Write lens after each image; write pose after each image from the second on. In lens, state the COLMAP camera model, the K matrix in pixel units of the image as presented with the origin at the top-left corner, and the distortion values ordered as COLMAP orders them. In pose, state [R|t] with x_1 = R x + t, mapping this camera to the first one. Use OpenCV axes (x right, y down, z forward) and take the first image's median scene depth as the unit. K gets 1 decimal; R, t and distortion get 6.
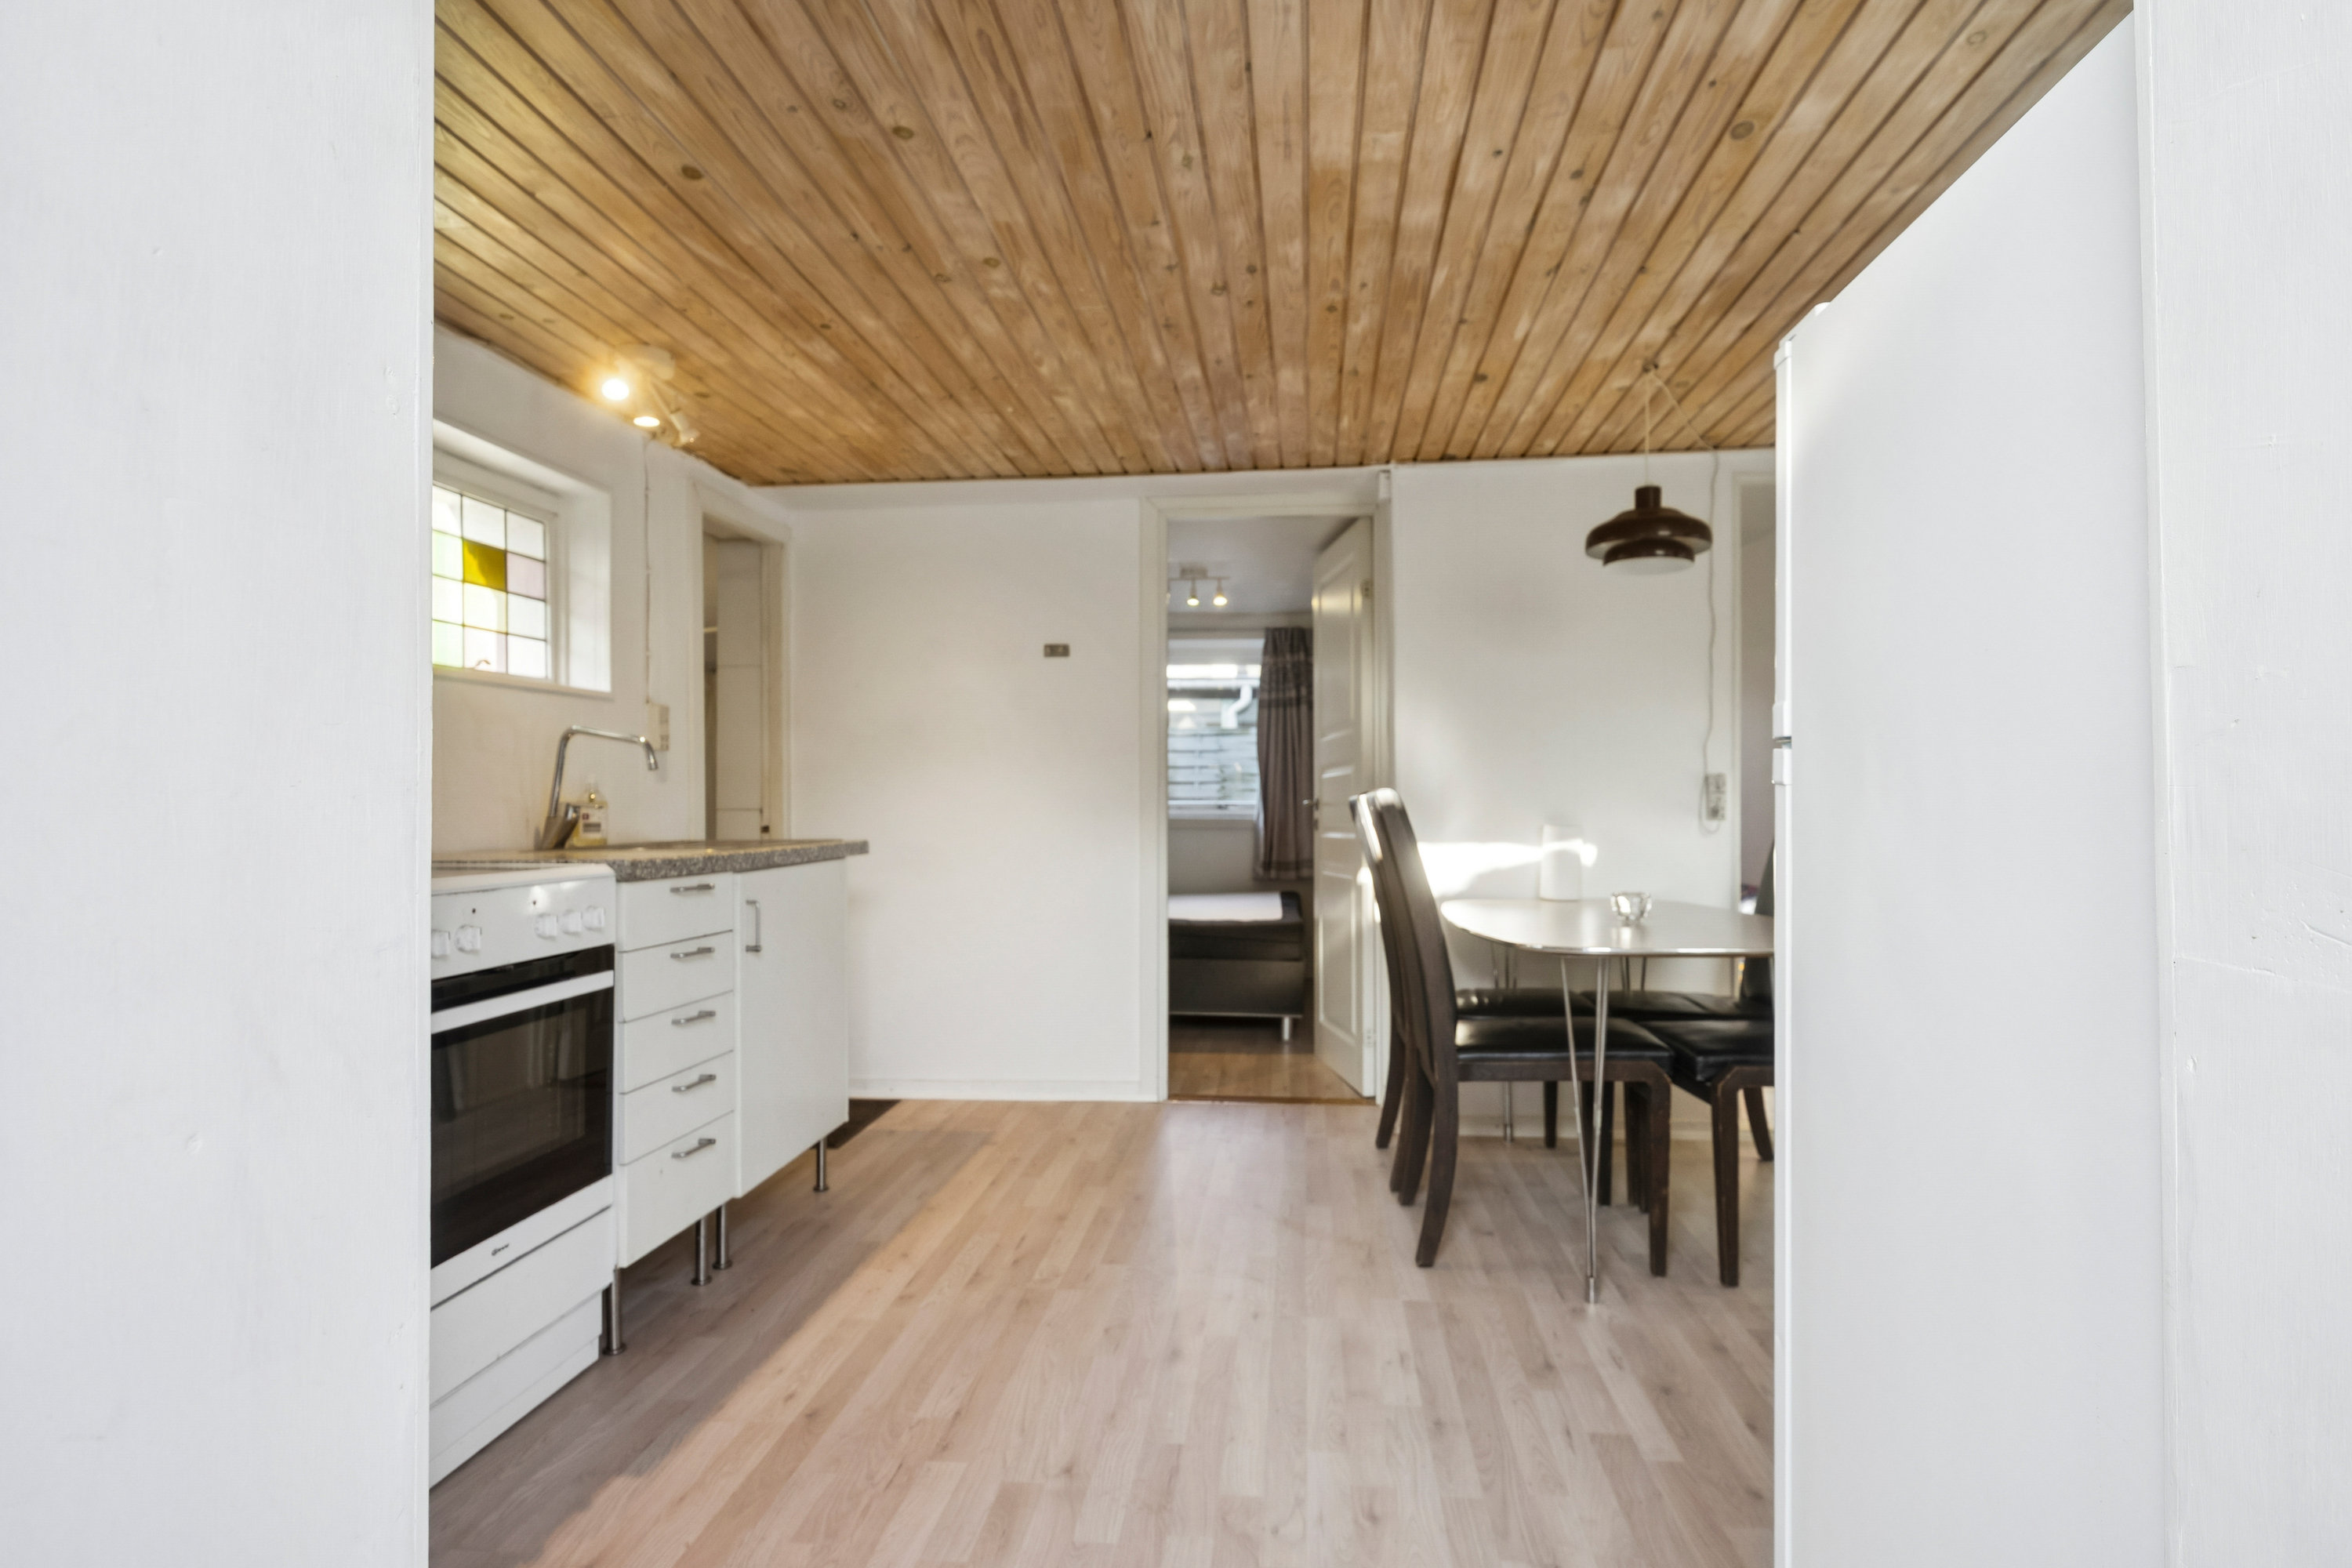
lens RADIAL K [[1208.0, 0, 1181.0], [0, 1208.0, 812.8], [0, 0, 1]] dist [-0.000473, 0.000048]
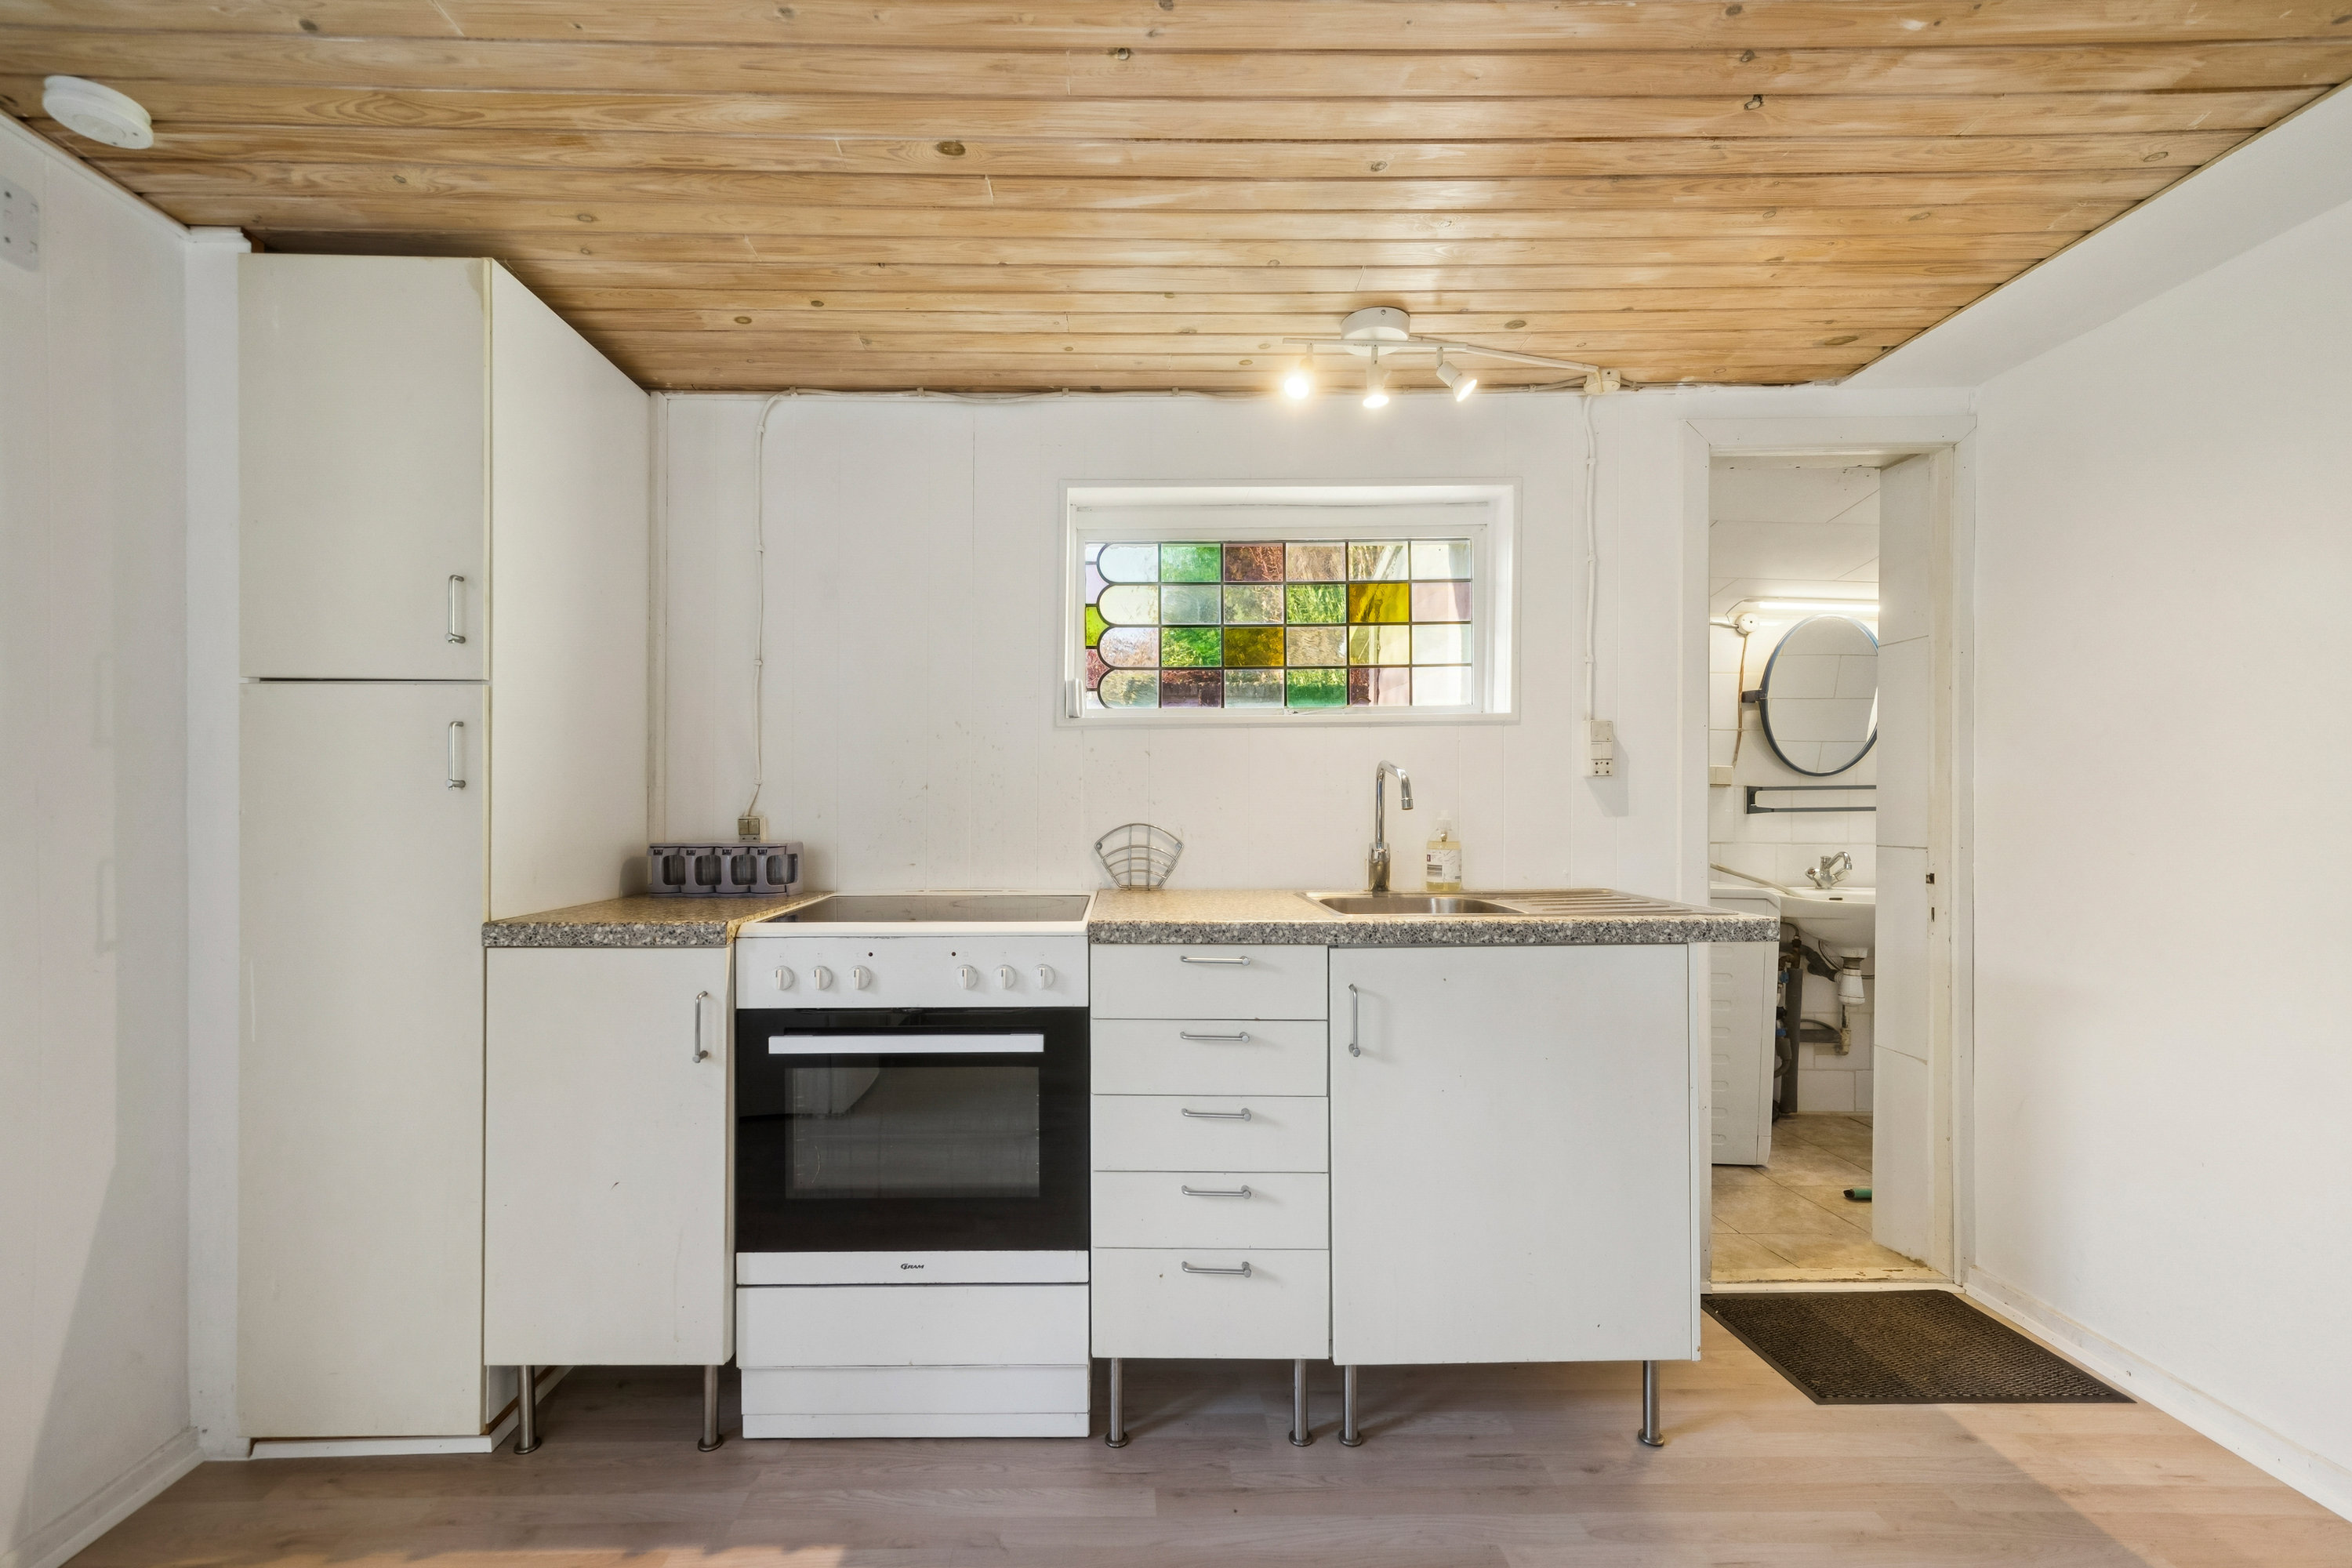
lens RADIAL K [[991.2, 0, 1147.9], [0, 991.2, 812.4], [0, 0, 1]] dist [0.009601, -0.000071]
pose [[0.110377, 0.012687, -0.993809, 0.209700], [-0.005100, 0.999913, 0.012198, -0.036629], [0.993877, 0.003722, 0.110432, 0.668255]]
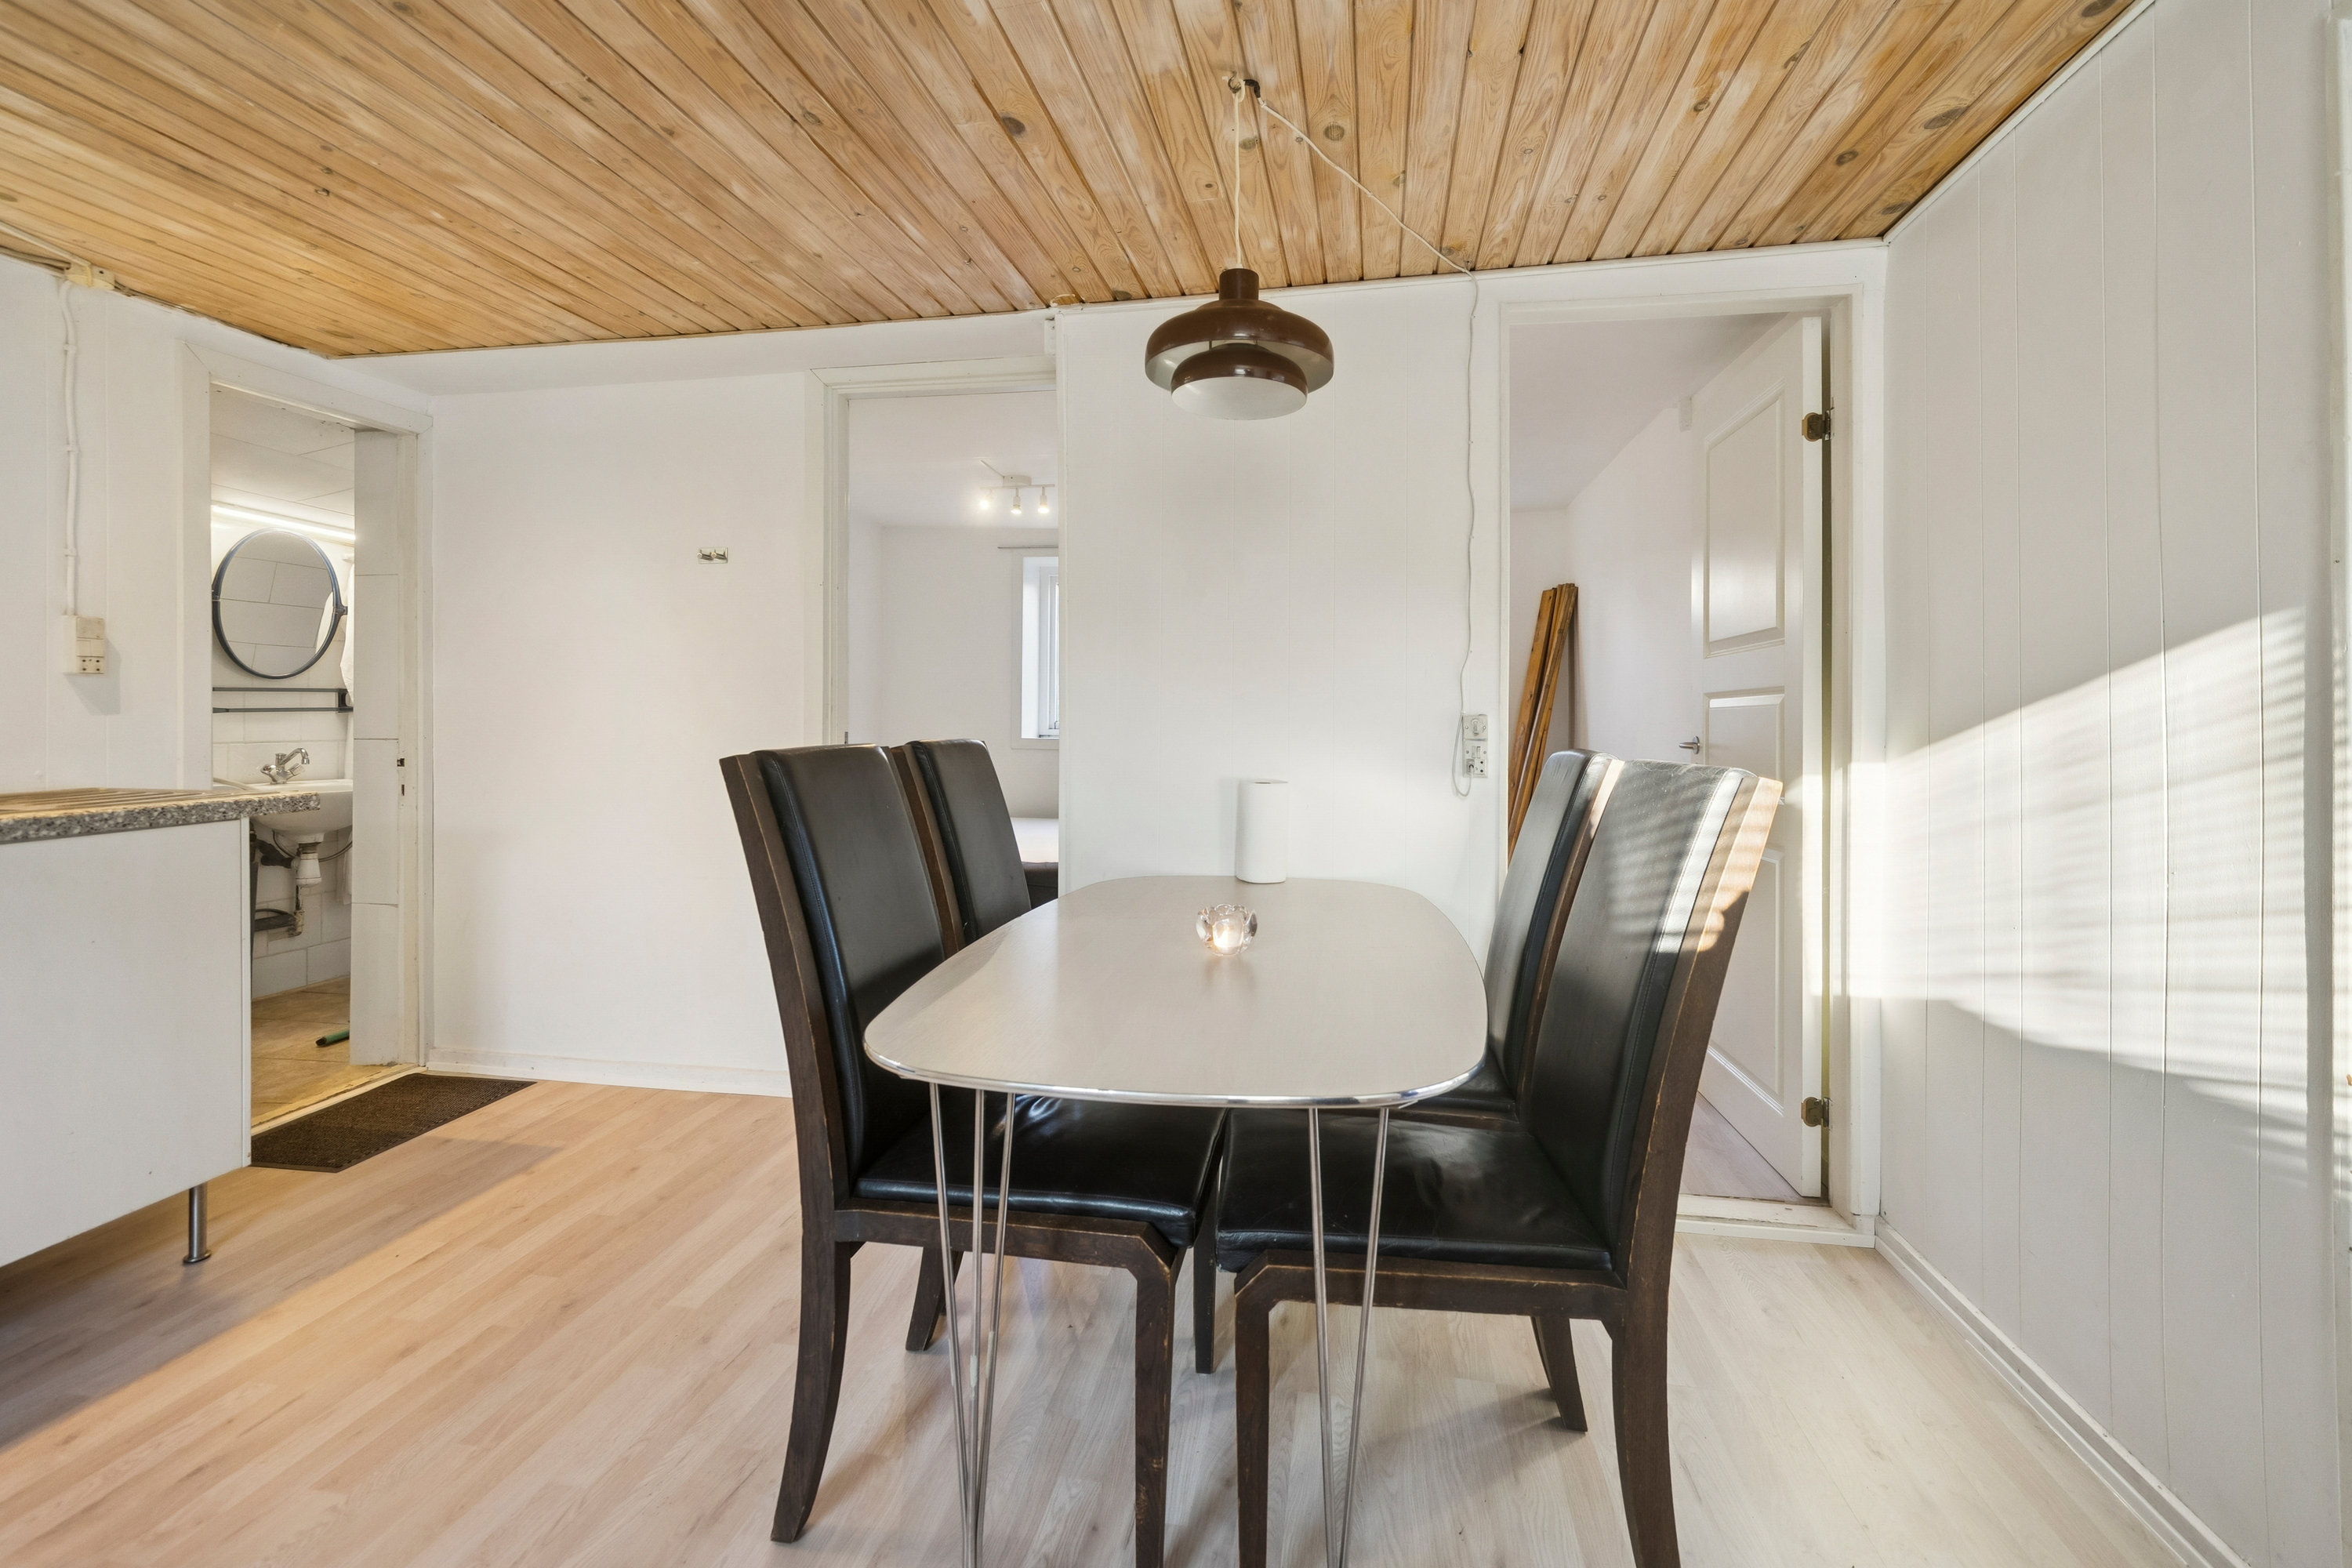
lens RADIAL K [[1016.0, 0, 1177.5], [0, 1016.0, 717.8], [0, 0, 1]] dist [0.002909, 0.000804]
pose [[0.996324, 0.010612, -0.085004, 0.363473], [-0.010579, 0.999944, 0.000837, -0.033128], [0.085008, 0.000066, 0.996380, 0.419235]]
